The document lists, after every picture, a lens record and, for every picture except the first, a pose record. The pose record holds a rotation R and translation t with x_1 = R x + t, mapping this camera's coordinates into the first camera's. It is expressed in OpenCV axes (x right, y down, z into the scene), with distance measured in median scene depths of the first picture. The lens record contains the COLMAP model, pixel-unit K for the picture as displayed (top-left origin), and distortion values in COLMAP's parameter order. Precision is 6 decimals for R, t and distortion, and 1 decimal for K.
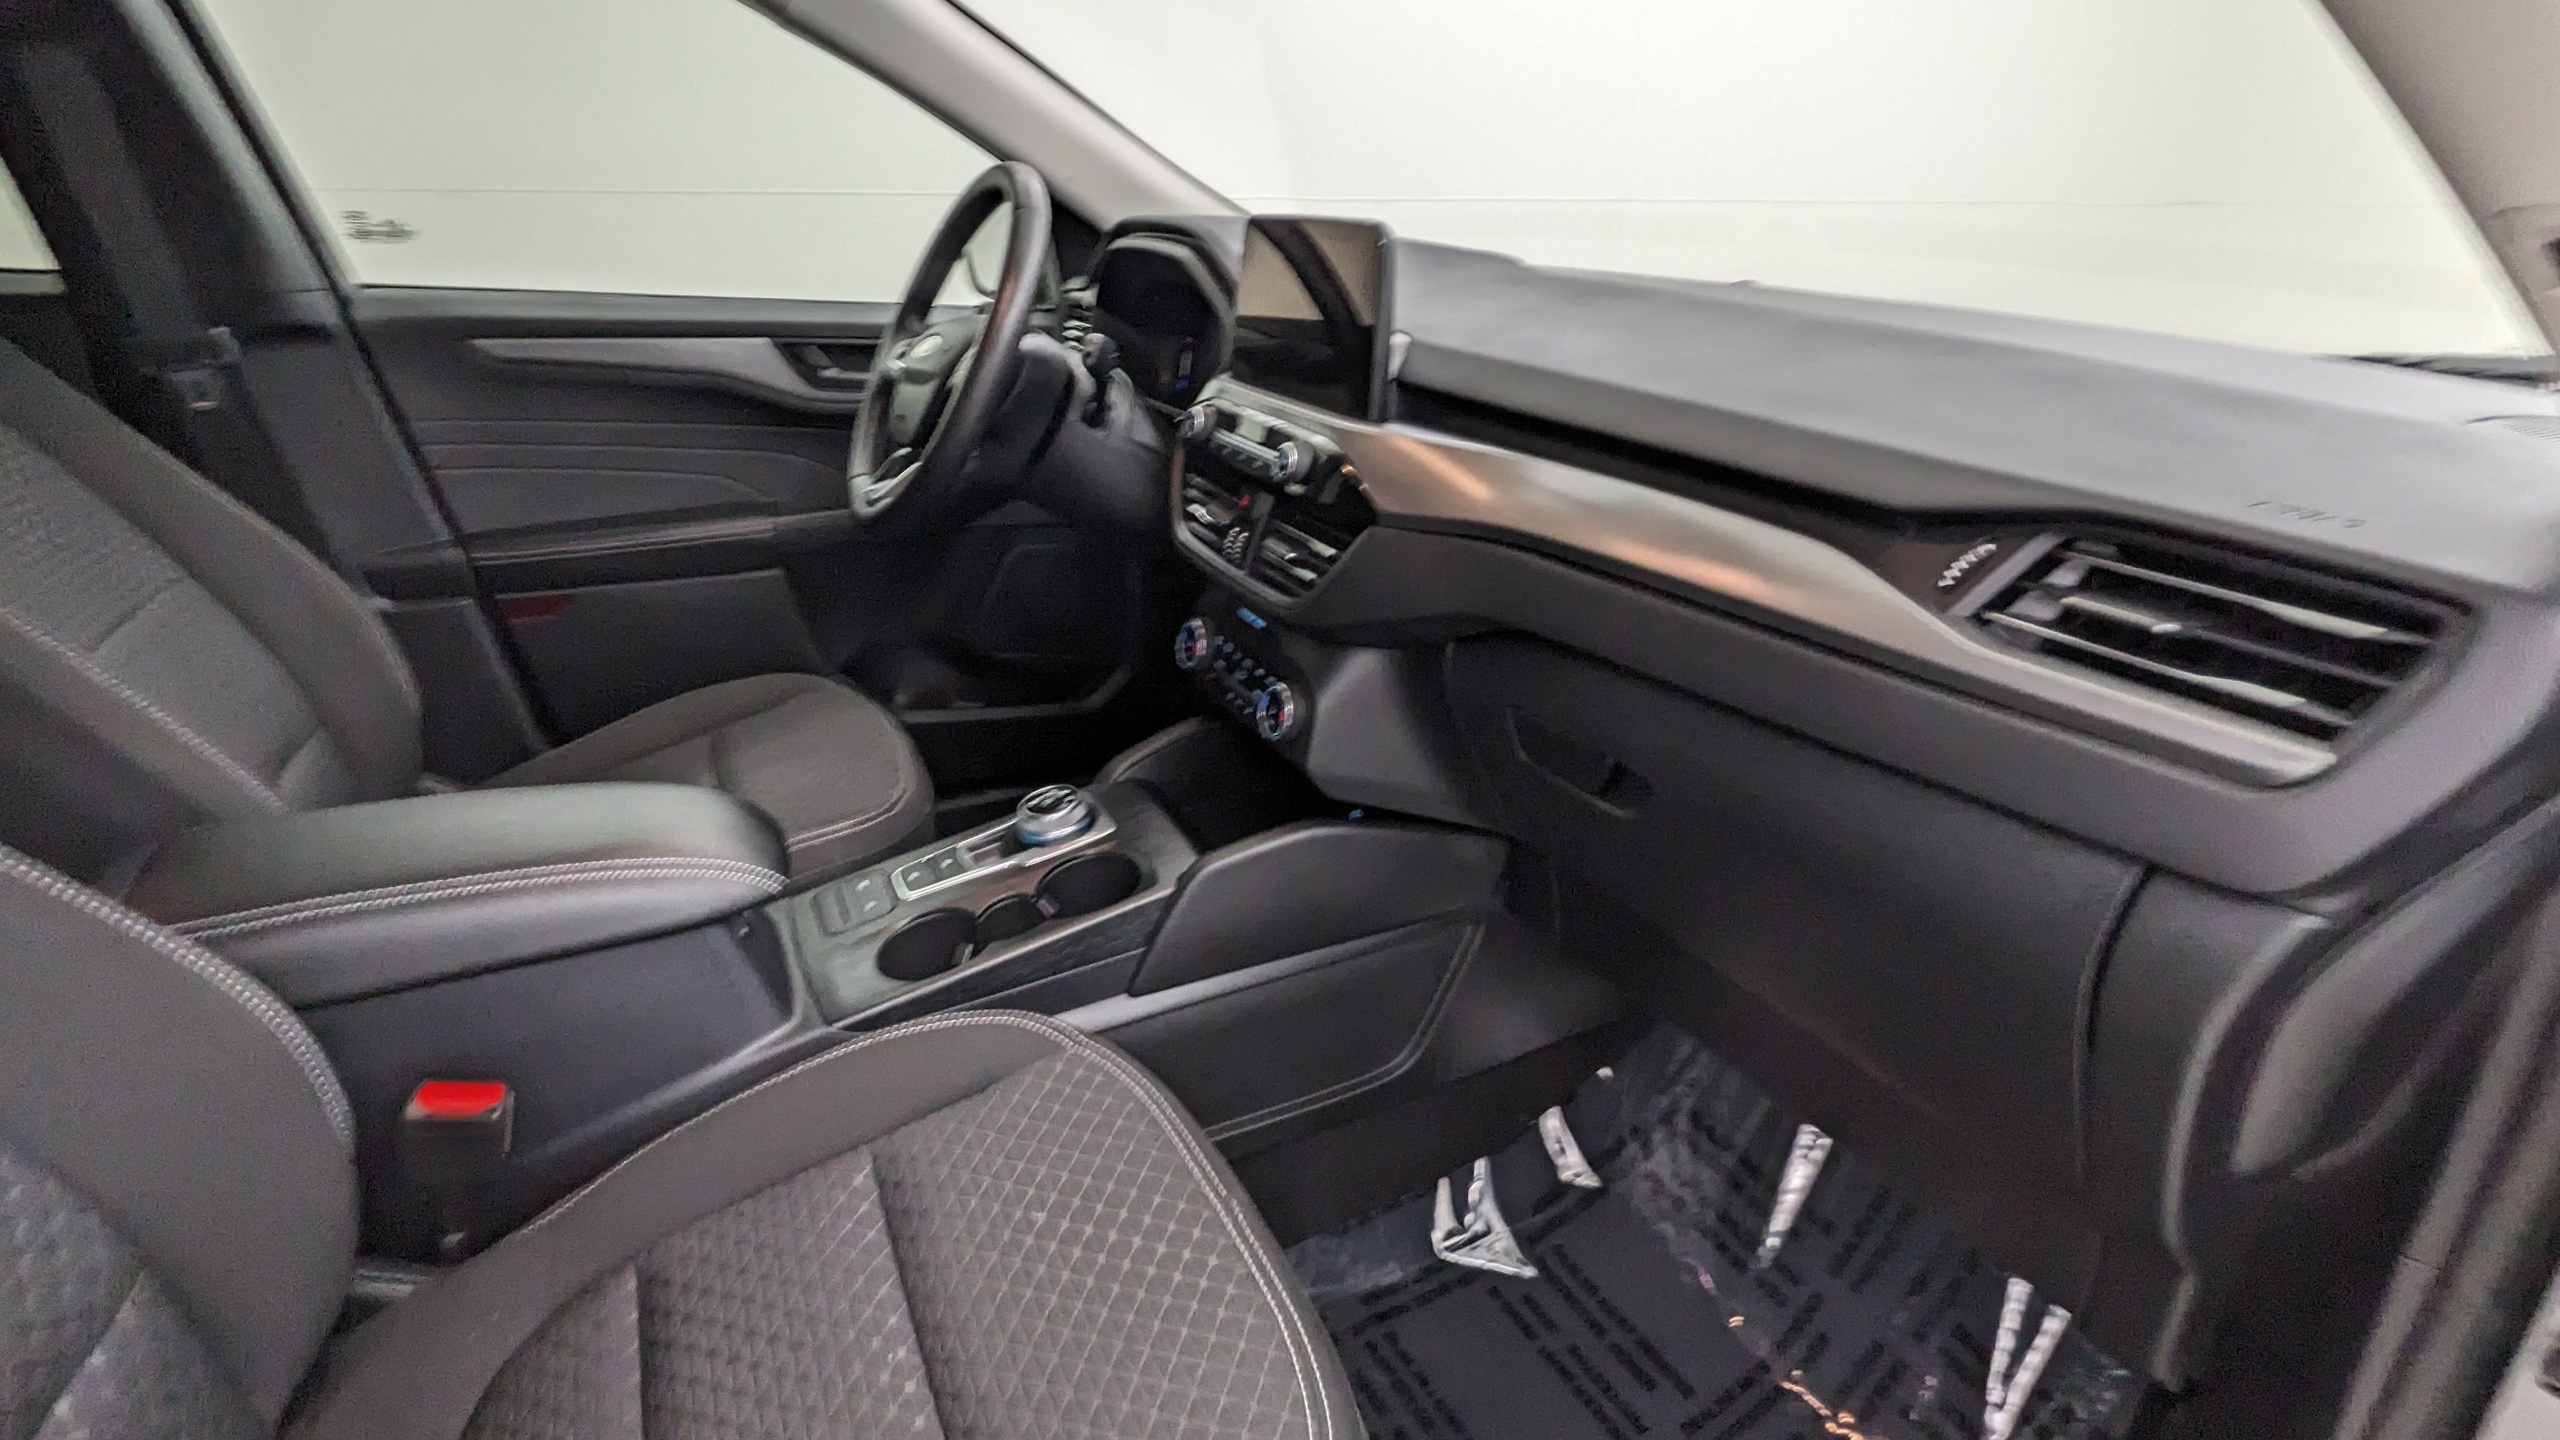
lens RADIAL K [[1193.8, 0, 1295.5], [0, 1193.8, 722.9], [0, 0, 1]] dist [0.000986, 0.000480]
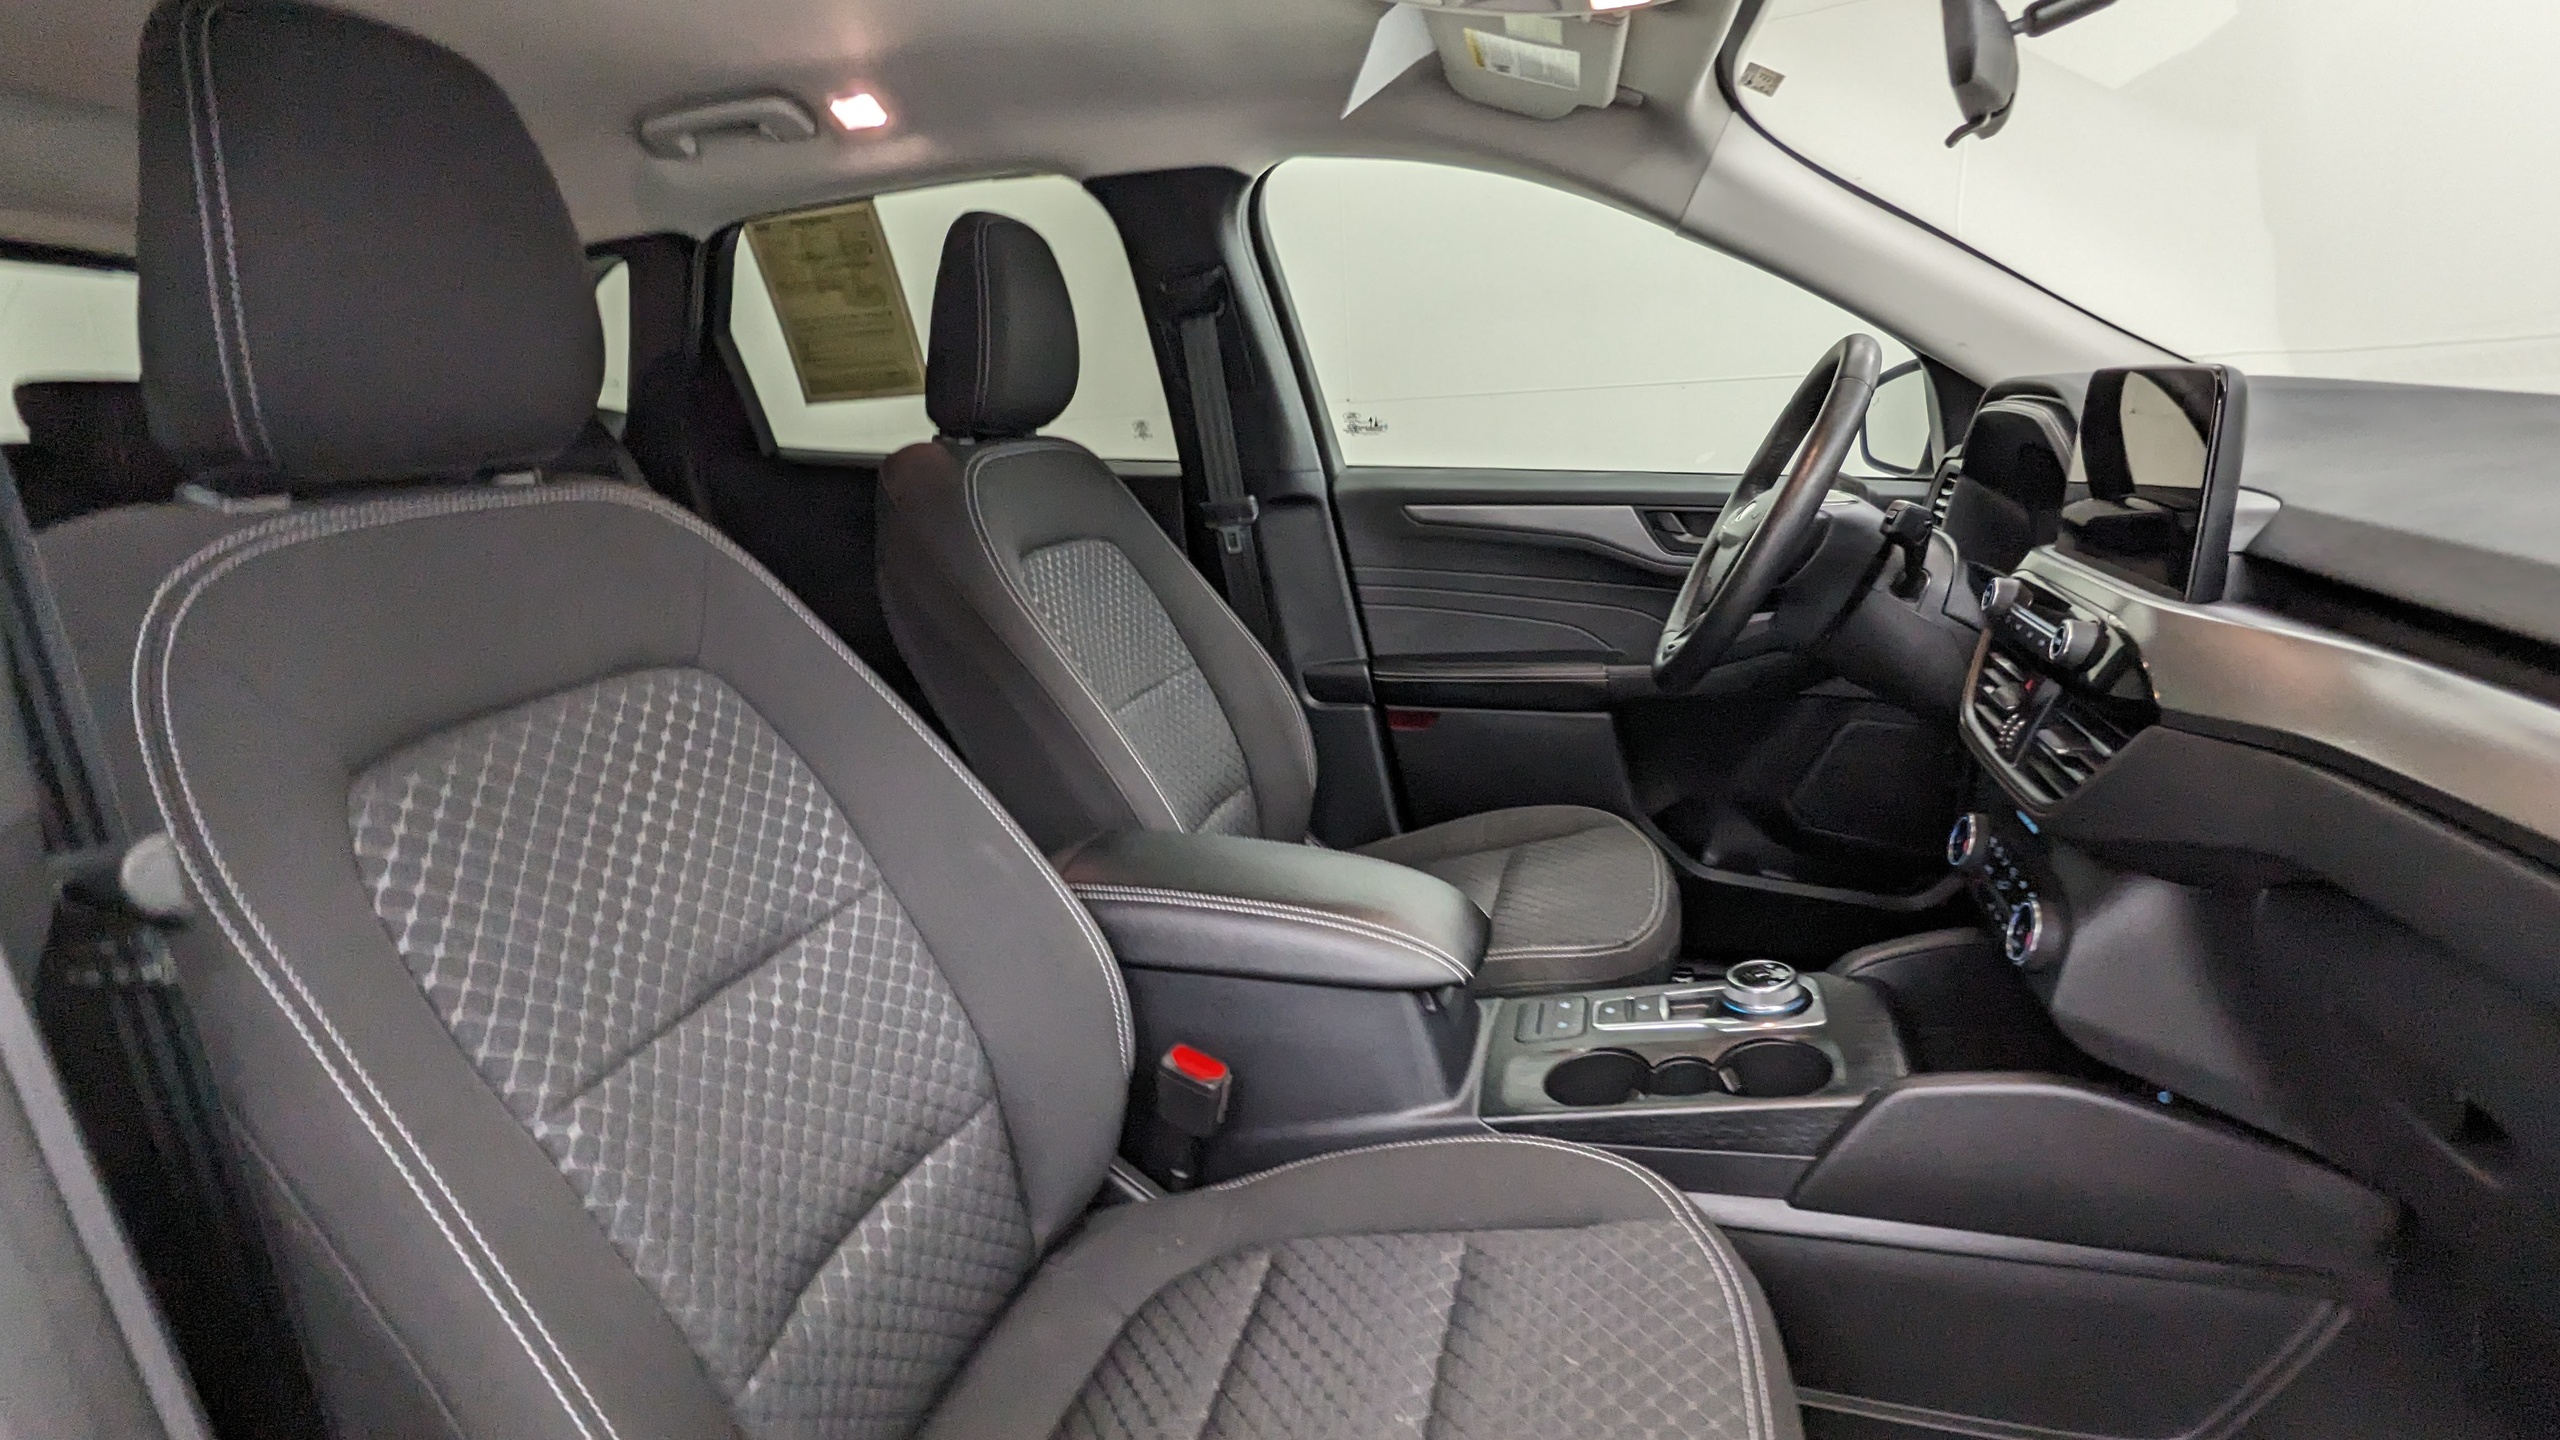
lens RADIAL K [[1193.8, 0, 1295.5], [0, 1193.8, 722.9], [0, 0, 1]] dist [0.000986, 0.000480]
pose [[0.748354, 0.122370, -0.651913, 0.119227], [-0.209113, 0.976241, -0.056799, 0.001695], [0.629474, 0.178829, 0.756163, 0.011585]]
